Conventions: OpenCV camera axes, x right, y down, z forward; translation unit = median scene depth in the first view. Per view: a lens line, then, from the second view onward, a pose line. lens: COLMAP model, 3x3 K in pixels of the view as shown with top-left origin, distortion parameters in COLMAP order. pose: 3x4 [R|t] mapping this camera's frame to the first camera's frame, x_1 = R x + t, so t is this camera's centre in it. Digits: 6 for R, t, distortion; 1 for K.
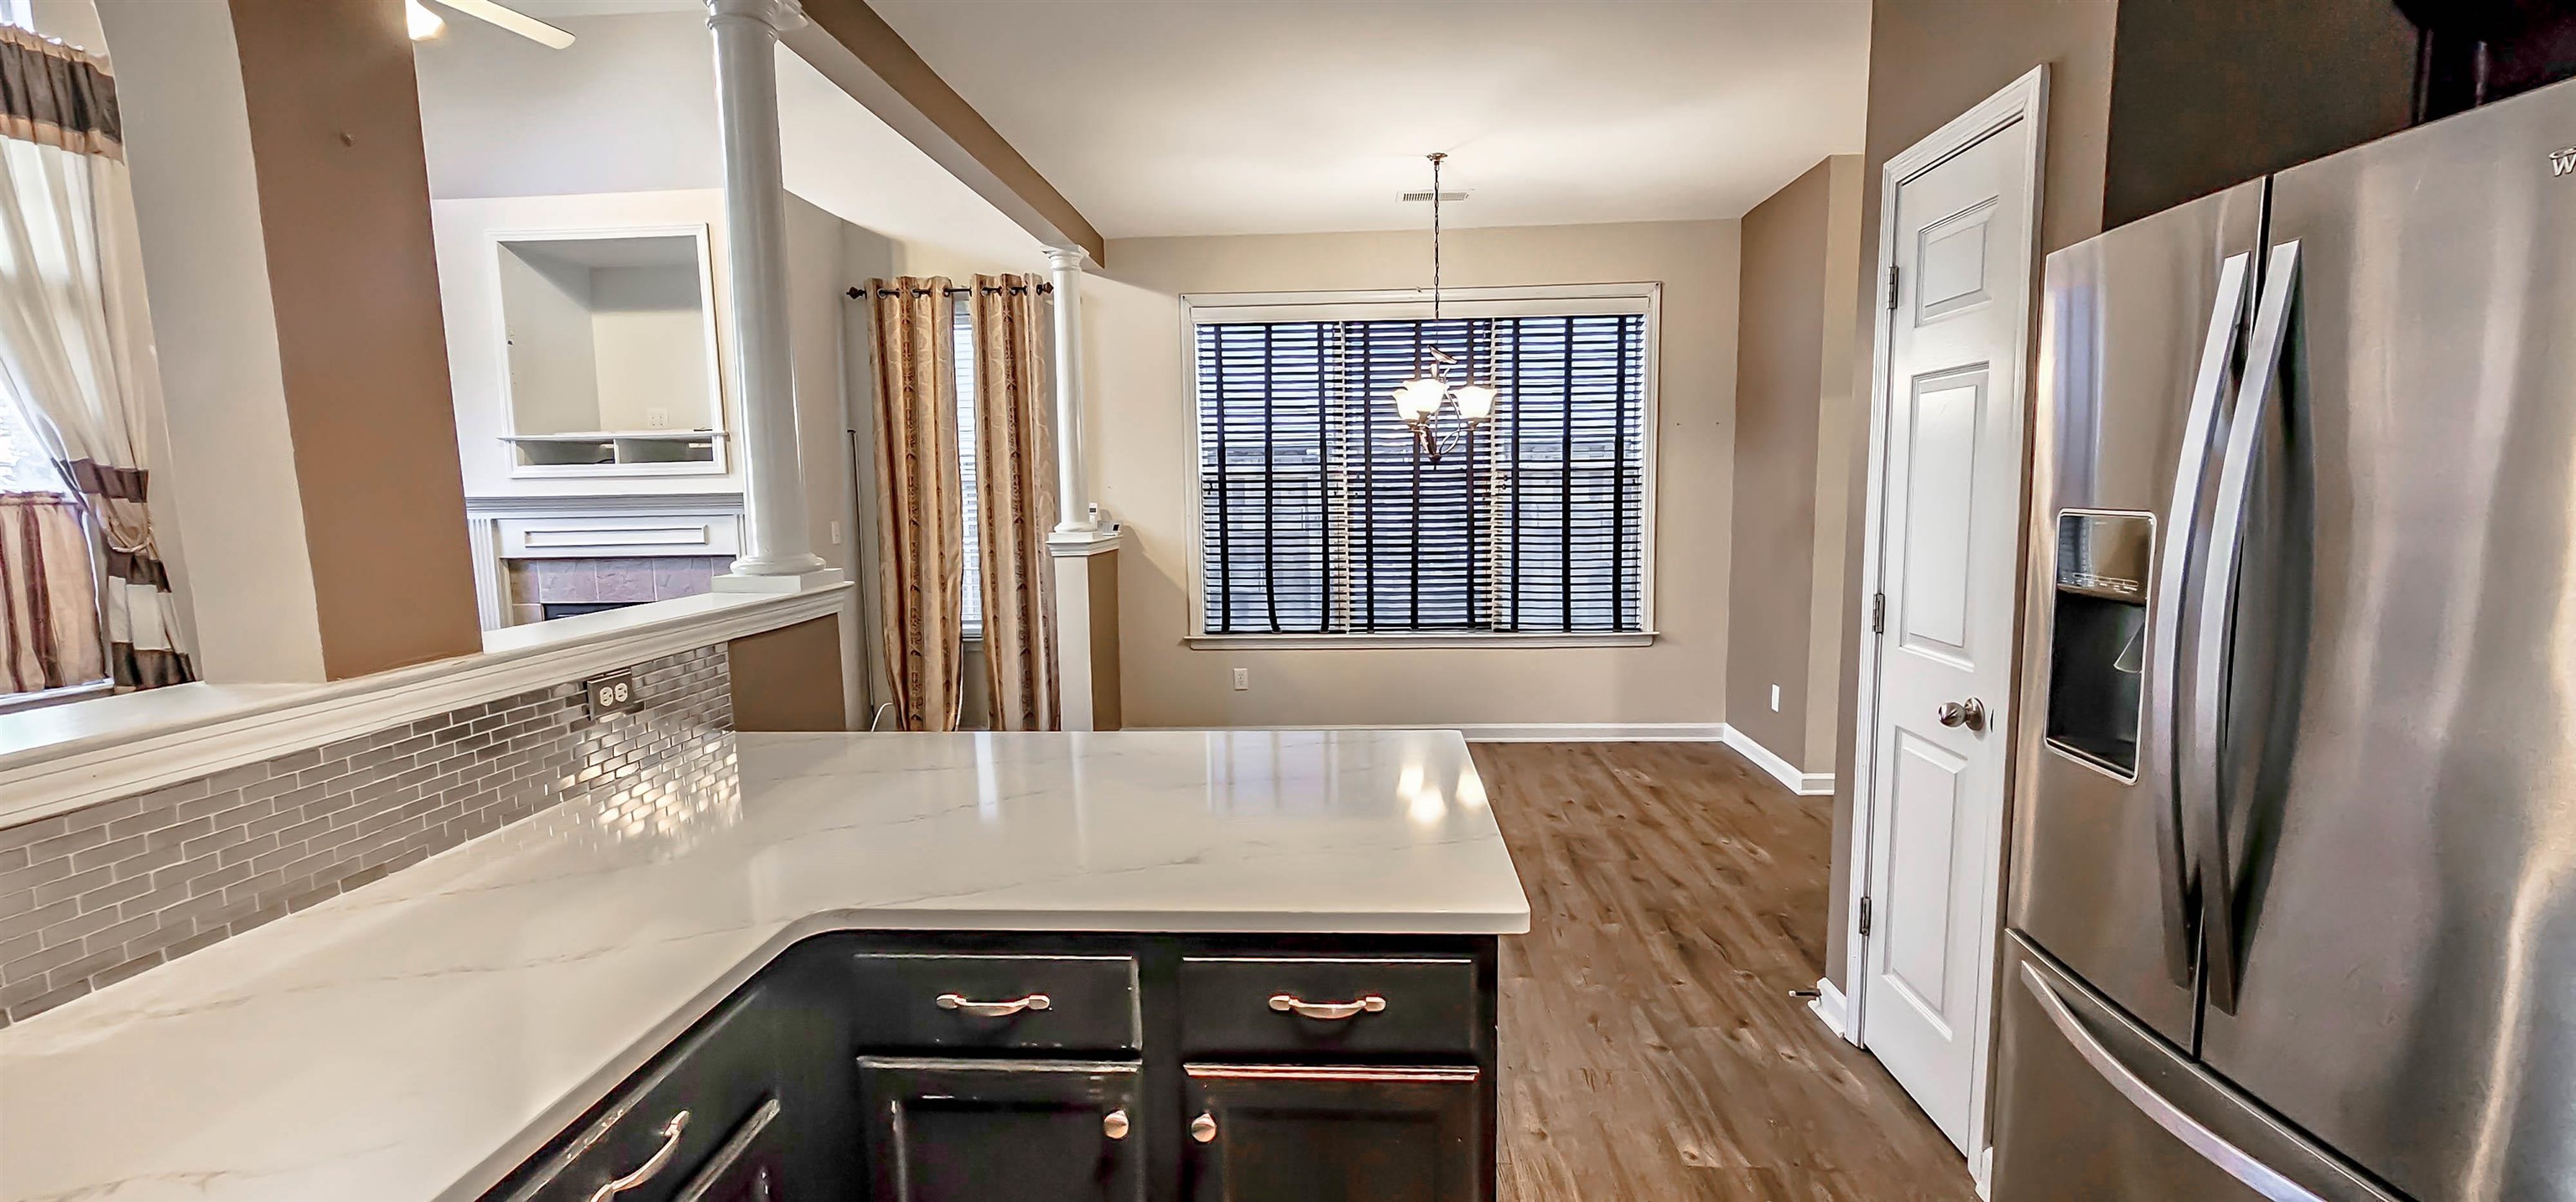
lens RADIAL K [[1052.3, 0, 1299.7], [0, 1052.3, 608.9], [0, 0, 1]] dist [-0.002485, -0.000041]
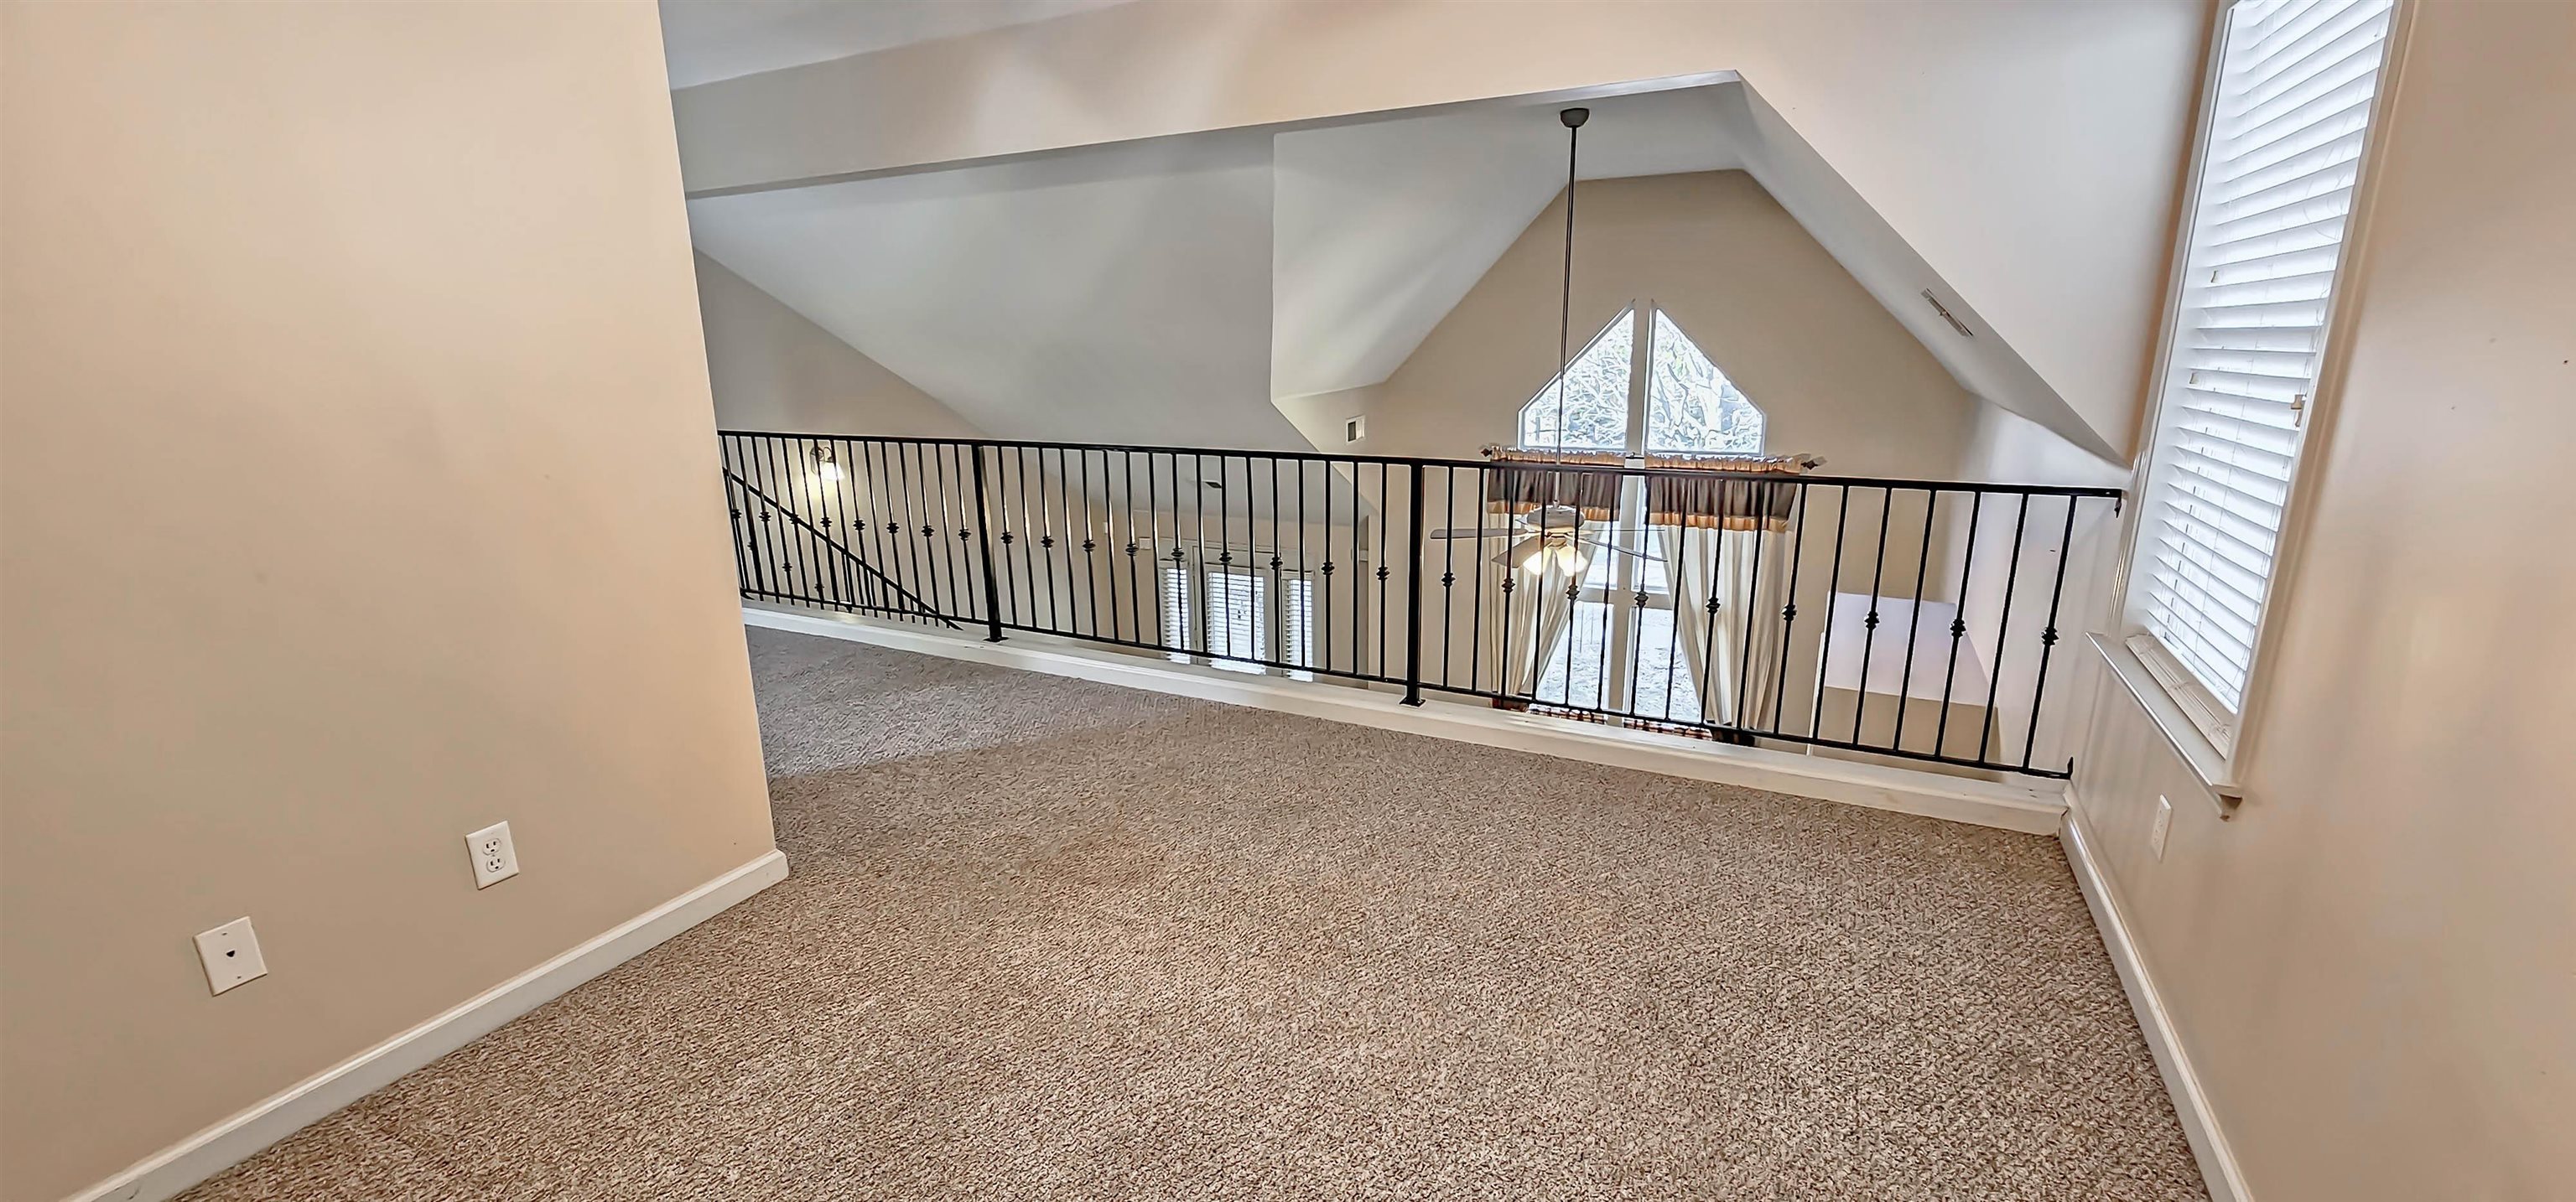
lens RADIAL K [[1052.3, 0, 1283.0], [0, 1052.3, 607.9], [0, 0, 1]] dist [-0.002485, -0.000041]
pose [[-0.411305, 0.247819, -0.877163, 0.408488], [-0.085009, 0.947707, 0.307611, -0.663347], [0.907525, 0.201088, -0.368729, 0.869428]]
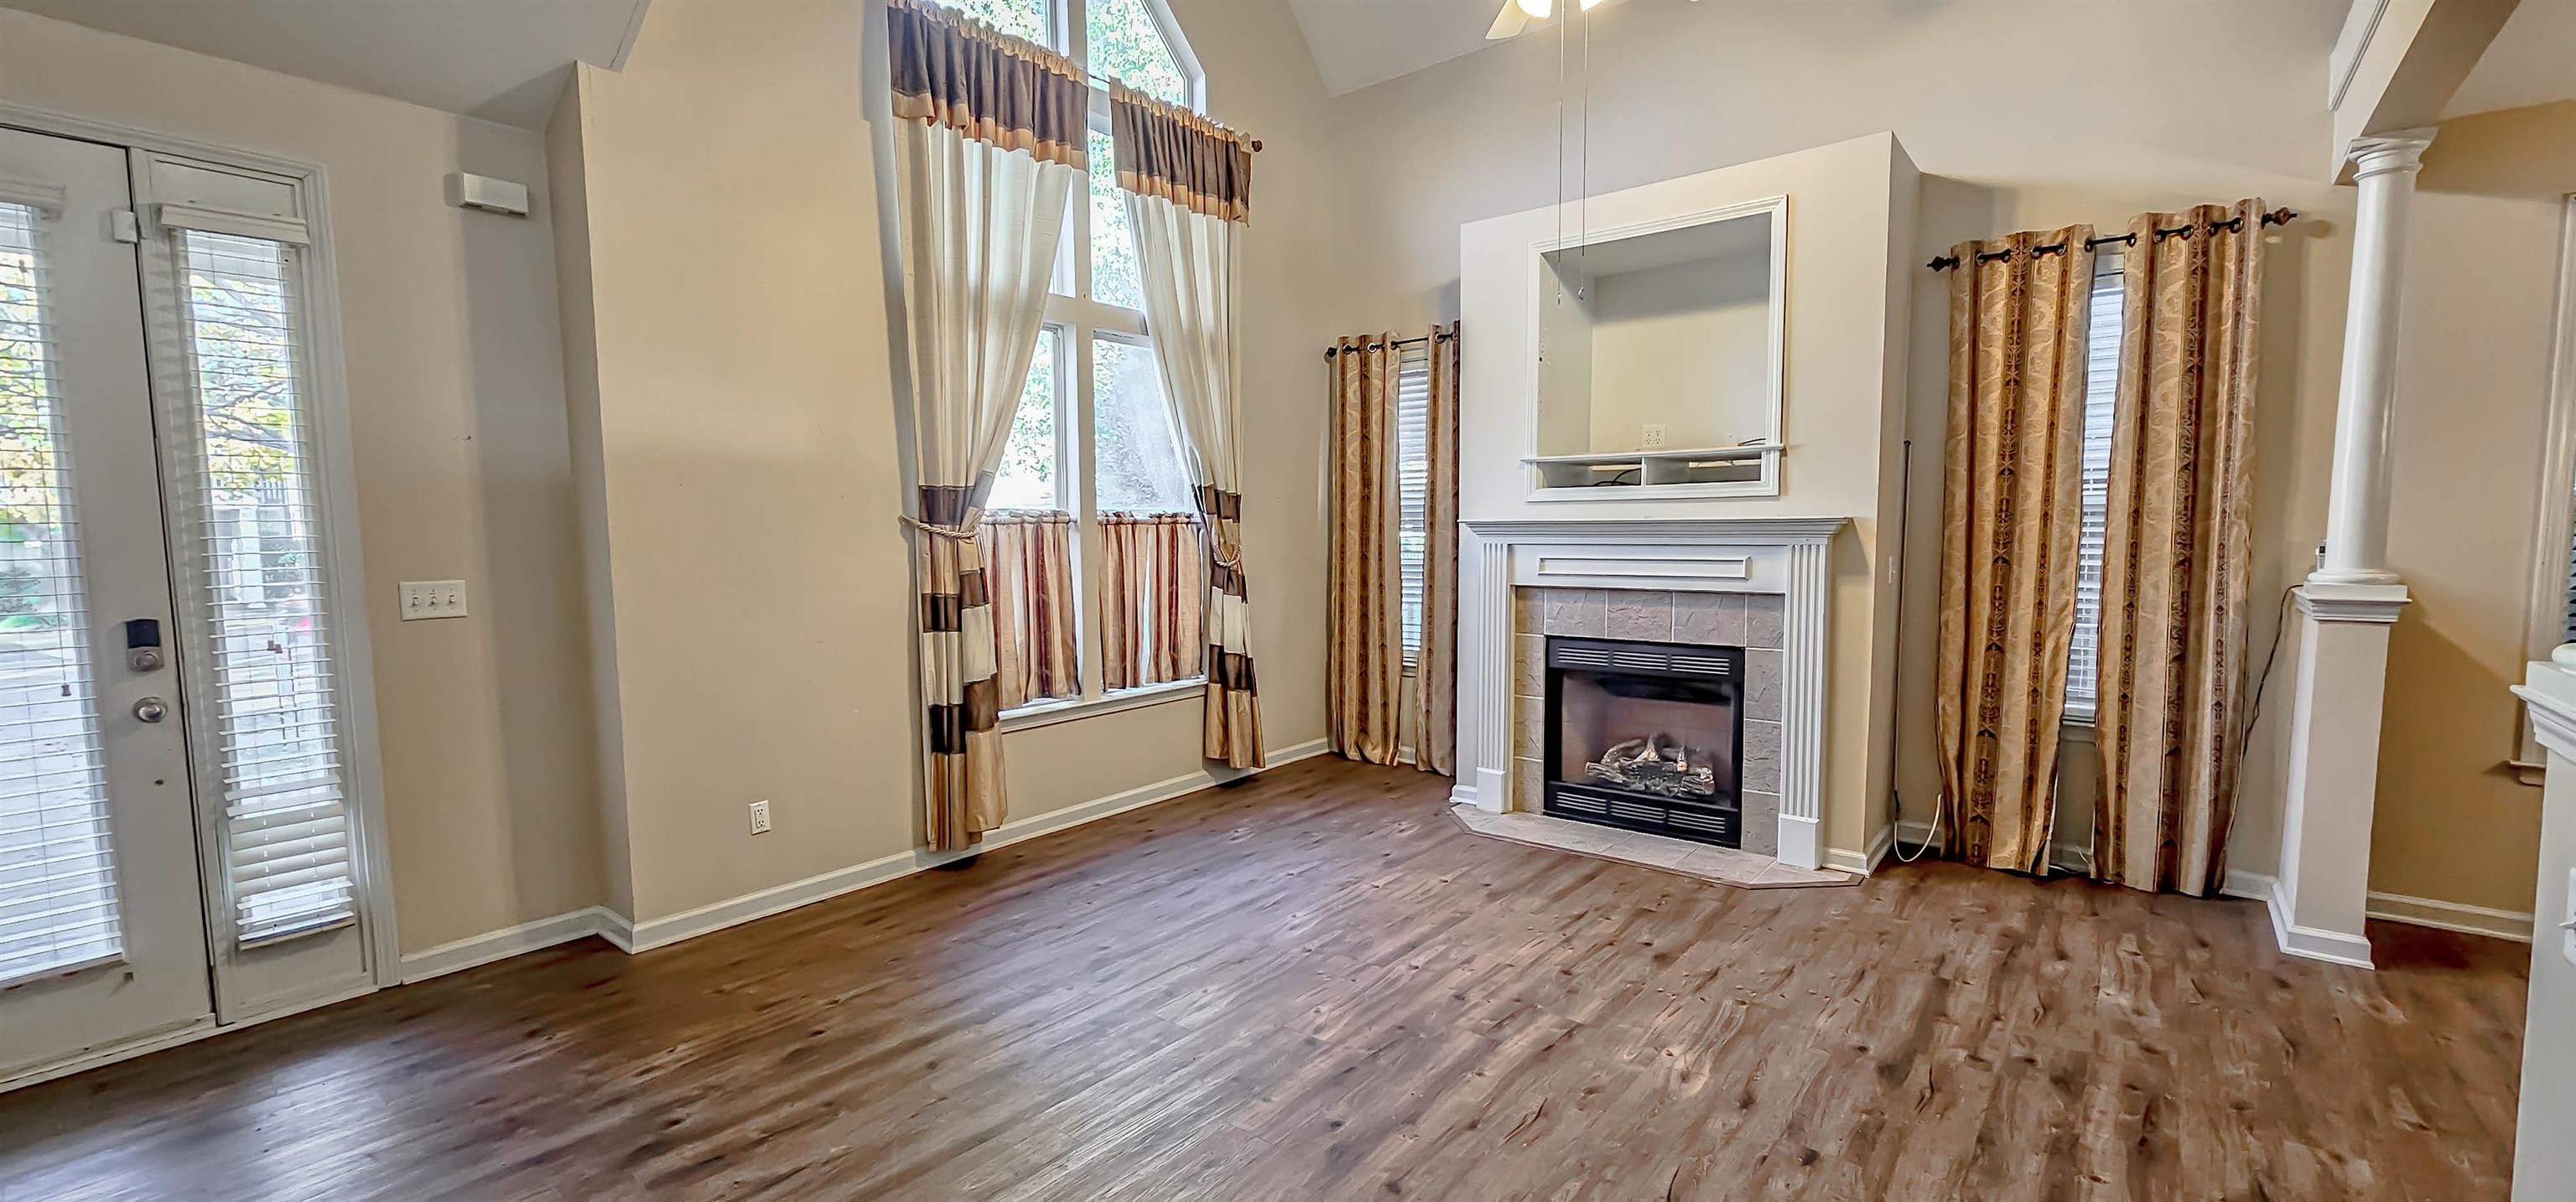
lens RADIAL K [[1052.3, 0, 1293.5], [0, 1052.3, 621.3], [0, 0, 1]] dist [-0.002485, -0.000041]
pose [[0.811216, 0.063474, -0.581292, -0.364564], [-0.073266, 0.997290, 0.006653, -0.007160], [0.580139, 0.037191, 0.813668, 0.106755]]
